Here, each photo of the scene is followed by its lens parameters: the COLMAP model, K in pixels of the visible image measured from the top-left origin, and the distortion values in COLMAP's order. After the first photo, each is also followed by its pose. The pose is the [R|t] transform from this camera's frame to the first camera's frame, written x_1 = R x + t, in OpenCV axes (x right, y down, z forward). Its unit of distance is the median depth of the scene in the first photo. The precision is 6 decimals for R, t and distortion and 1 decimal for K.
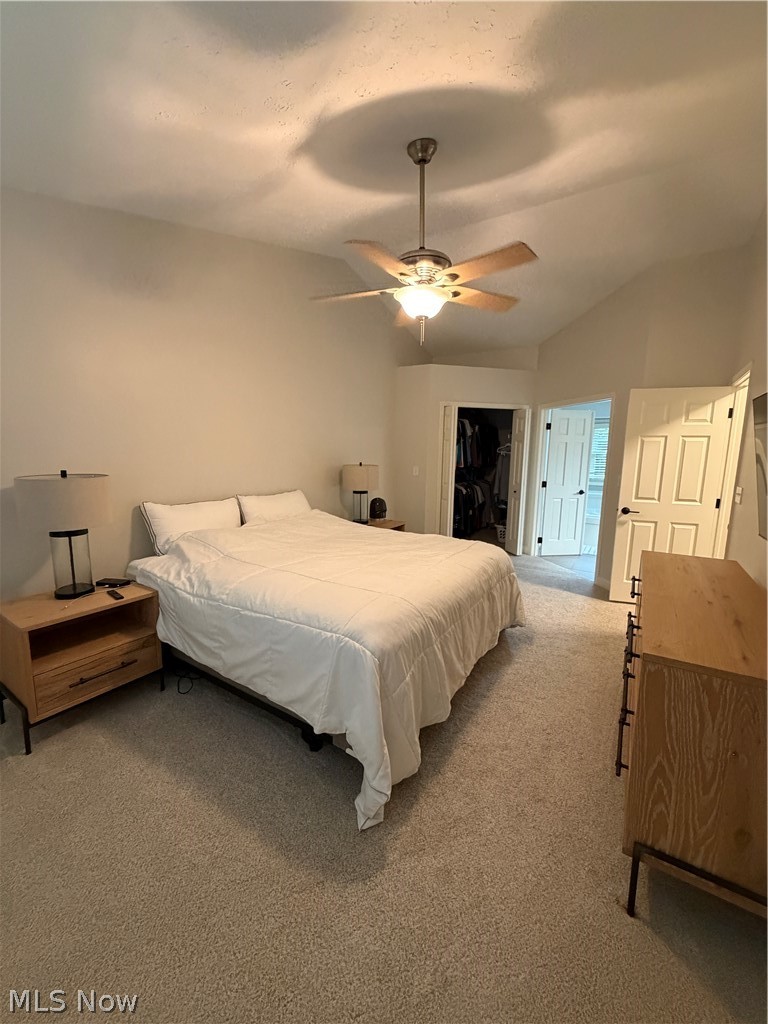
lens RADIAL K [[407.0, 0, 384.0], [0, 407.0, 512.0], [0, 0, 1]] dist [-0.000379, 0.000054]
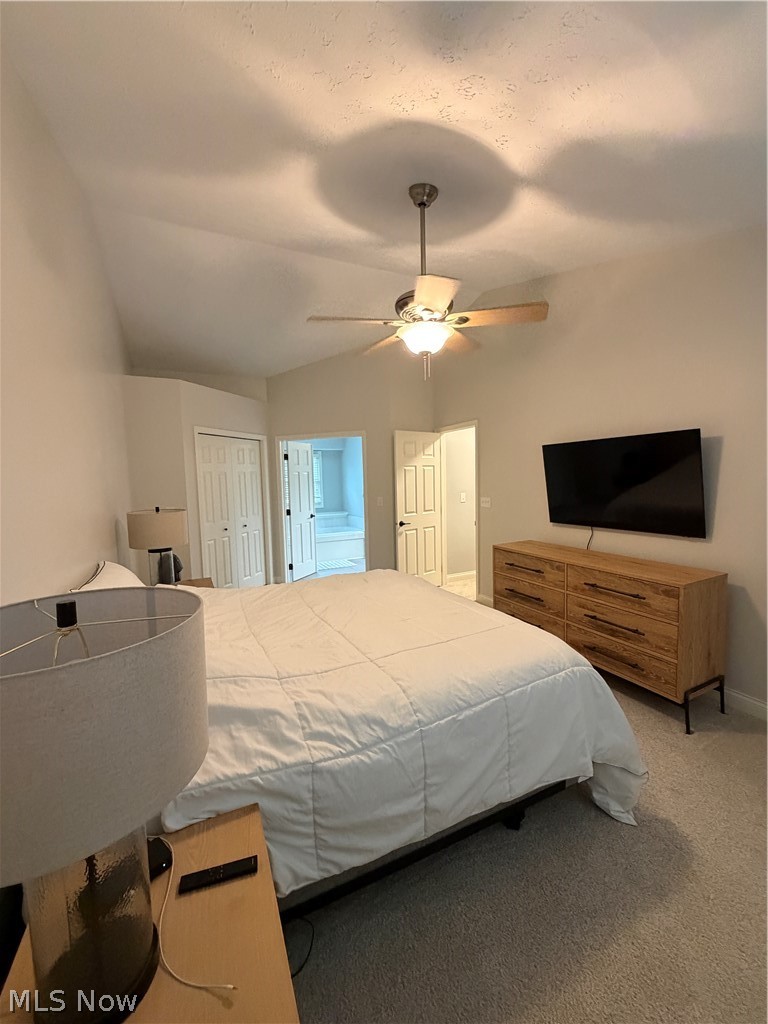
lens RADIAL K [[407.0, 0, 384.0], [0, 407.0, 512.0], [0, 0, 1]] dist [-0.000379, 0.000054]
pose [[0.526348, -0.103973, 0.843888, -0.852994], [0.160662, 0.986778, 0.021370, -0.126117], [-0.834952, 0.124332, 0.536094, 0.593275]]
